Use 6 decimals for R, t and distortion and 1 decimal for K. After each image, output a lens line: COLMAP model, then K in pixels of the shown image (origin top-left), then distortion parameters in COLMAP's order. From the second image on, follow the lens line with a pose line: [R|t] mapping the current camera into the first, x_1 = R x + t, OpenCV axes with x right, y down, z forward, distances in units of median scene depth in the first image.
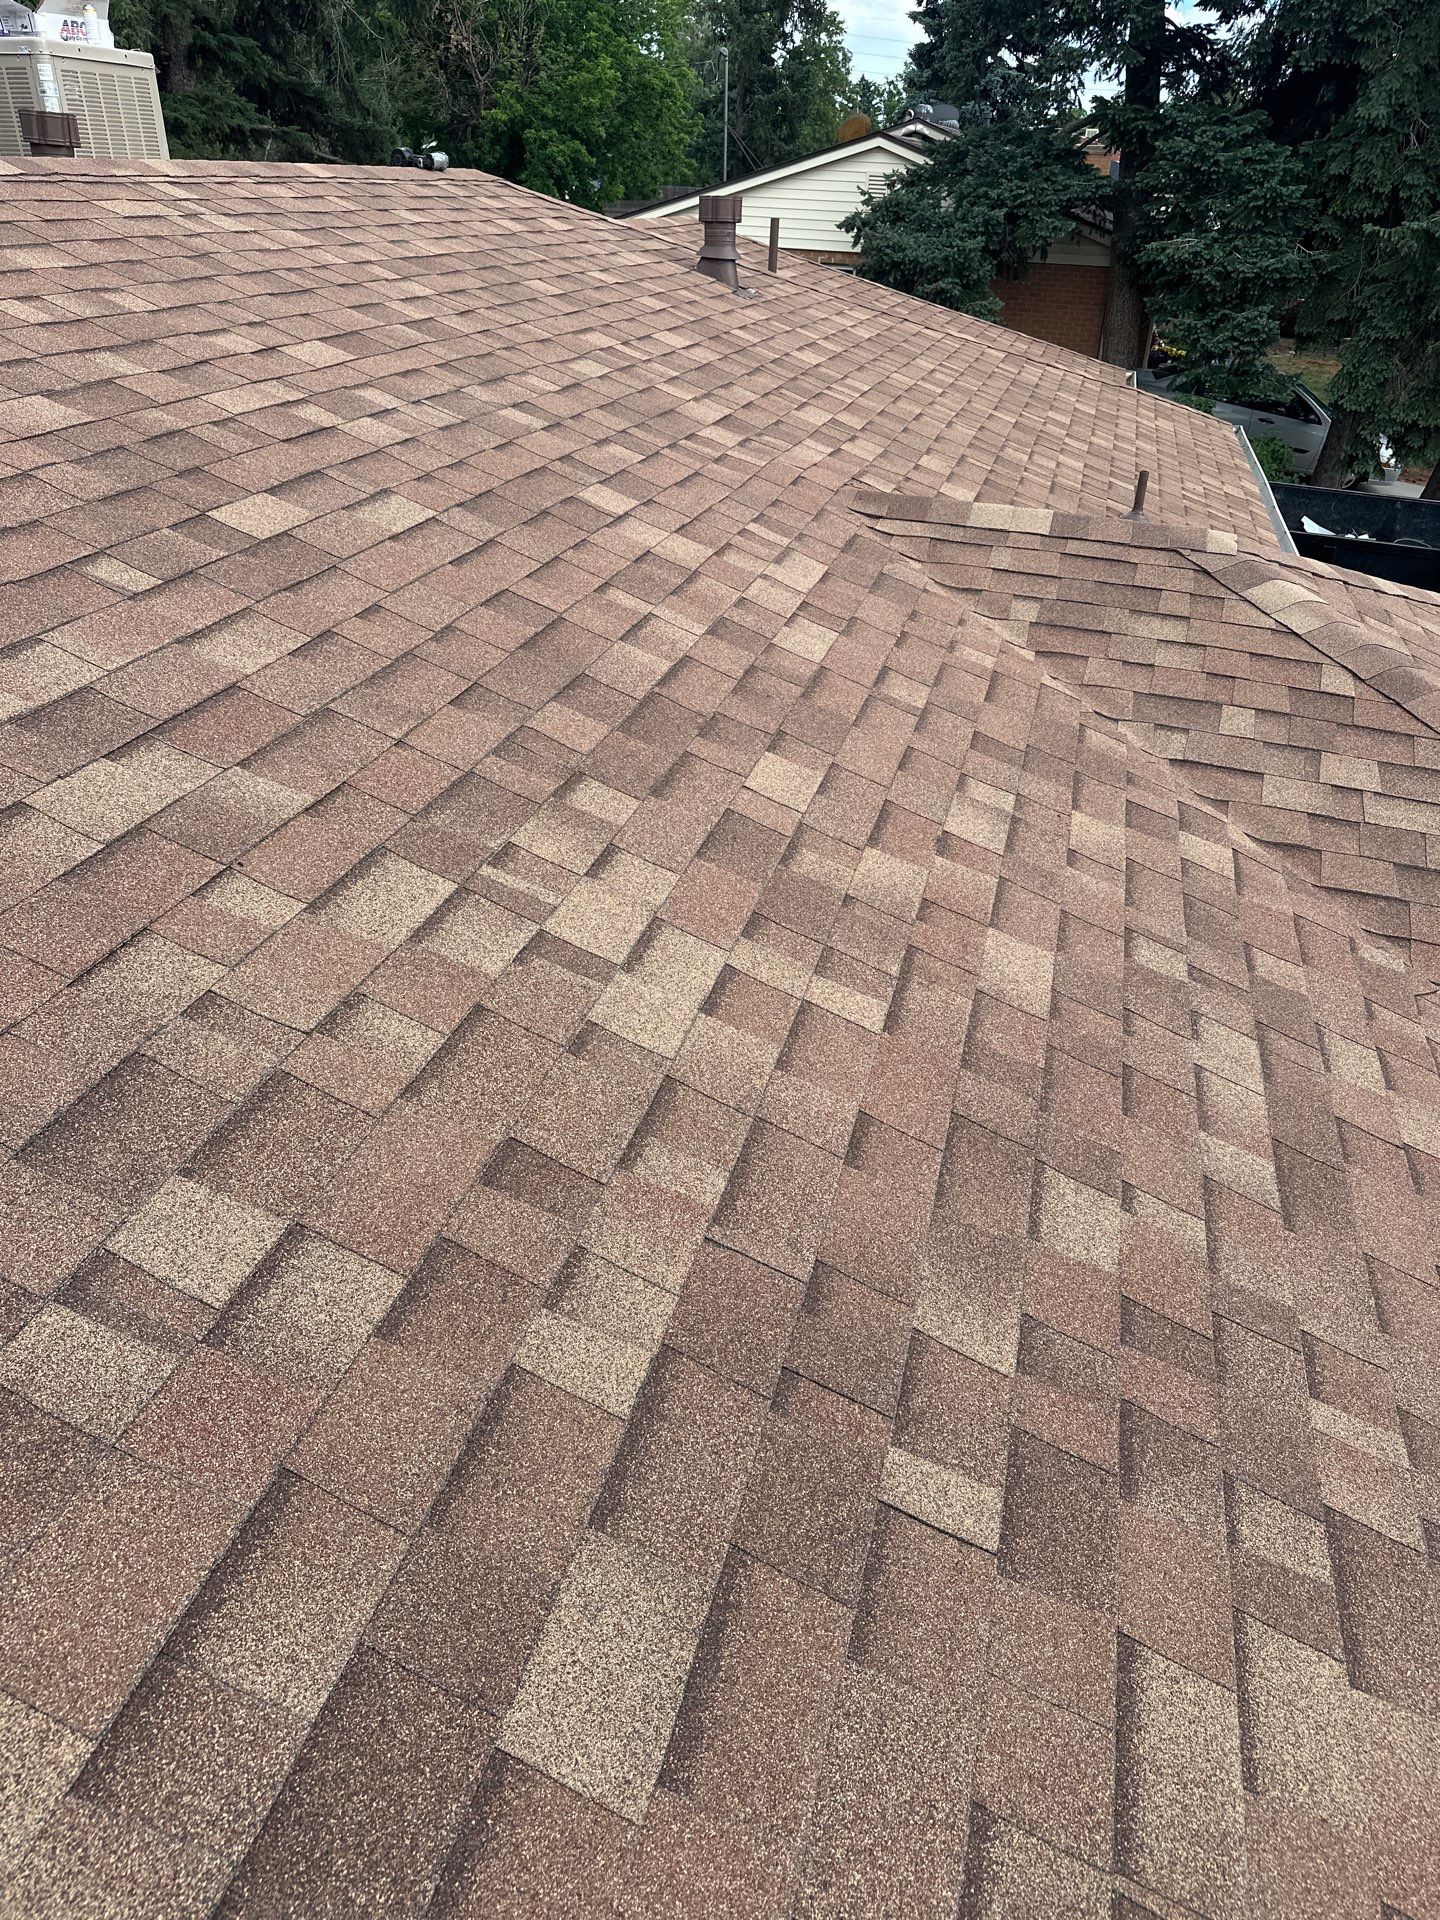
lens RADIAL K [[1383.3, 0, 716.3], [0, 1383.3, 922.7], [0, 0, 1]] dist [0.025780, -0.031450]
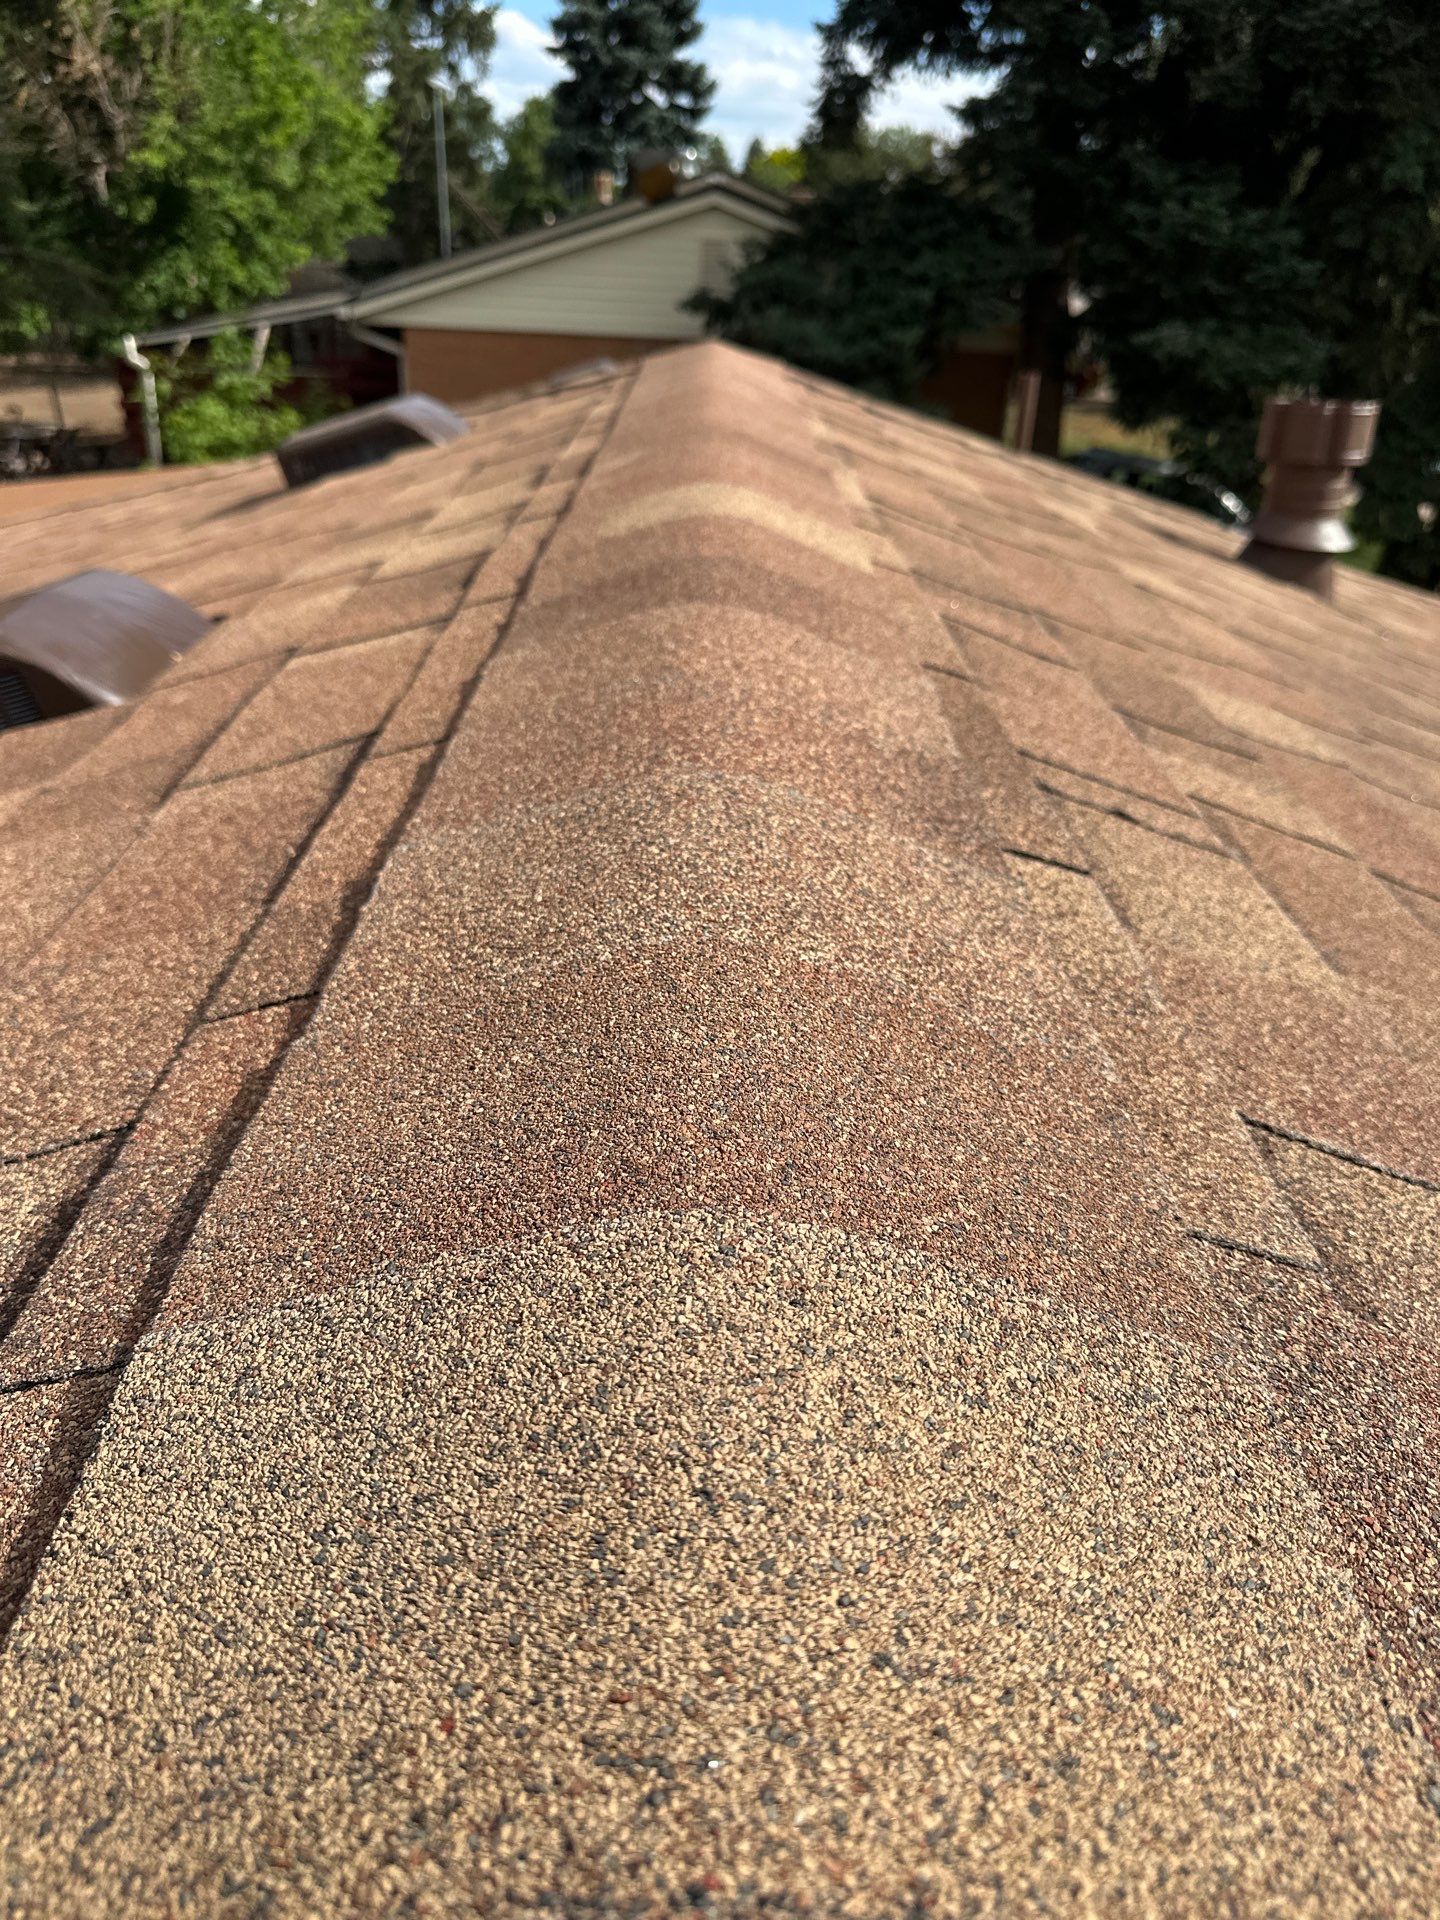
lens RADIAL K [[1383.3, 0, 729.3], [0, 1383.3, 967.3], [0, 0, 1]] dist [0.025780, -0.031450]
pose [[0.962420, -0.128905, 0.239022, -0.133056], [0.128344, 0.991567, 0.017979, -0.179953], [-0.239323, 0.013373, 0.970848, 0.301036]]
